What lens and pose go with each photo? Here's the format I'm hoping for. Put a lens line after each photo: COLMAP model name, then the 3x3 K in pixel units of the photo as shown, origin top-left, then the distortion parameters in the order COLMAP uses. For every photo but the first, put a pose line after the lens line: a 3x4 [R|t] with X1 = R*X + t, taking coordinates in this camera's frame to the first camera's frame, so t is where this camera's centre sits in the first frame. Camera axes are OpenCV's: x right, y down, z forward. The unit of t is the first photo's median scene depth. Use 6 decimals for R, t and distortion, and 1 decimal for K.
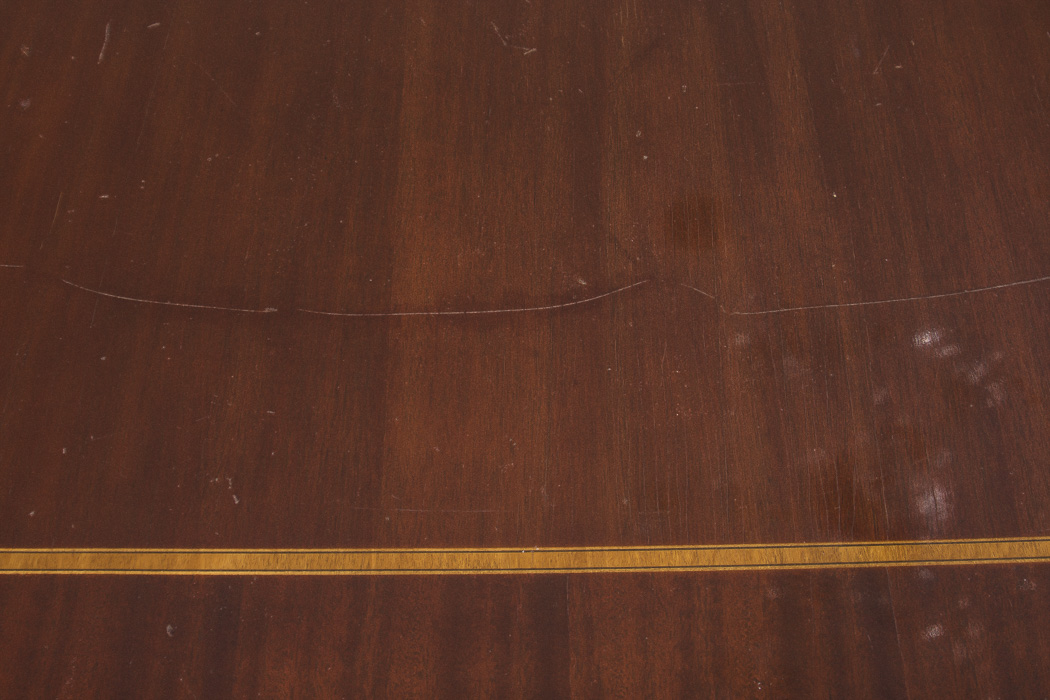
lens RADIAL K [[1268.4, 0, 525.1], [0, 1268.4, 347.7], [0, 0, 1]] dist [-0.126747, 0.000000]
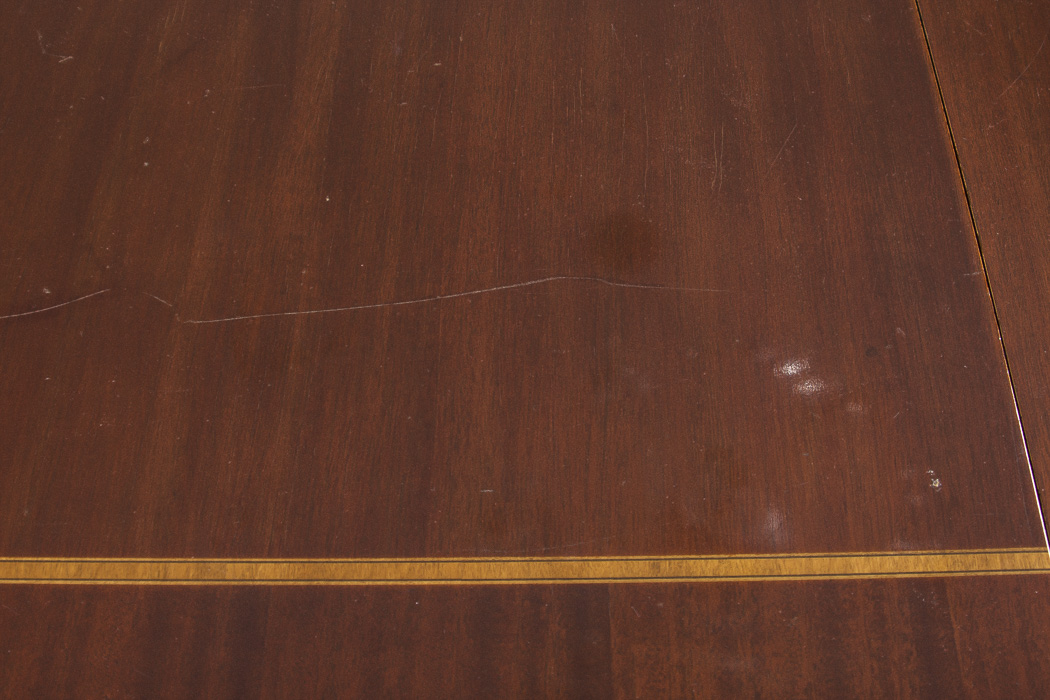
lens RADIAL K [[1273.7, 0, 524.9], [0, 1273.7, 346.9], [0, 0, 1]] dist [-0.100207, 0.000000]
pose [[0.999212, -0.001320, -0.039680, 0.518020], [0.001009, 0.999969, -0.007843, 0.000283], [0.039689, 0.007796, 0.999182, 0.037125]]
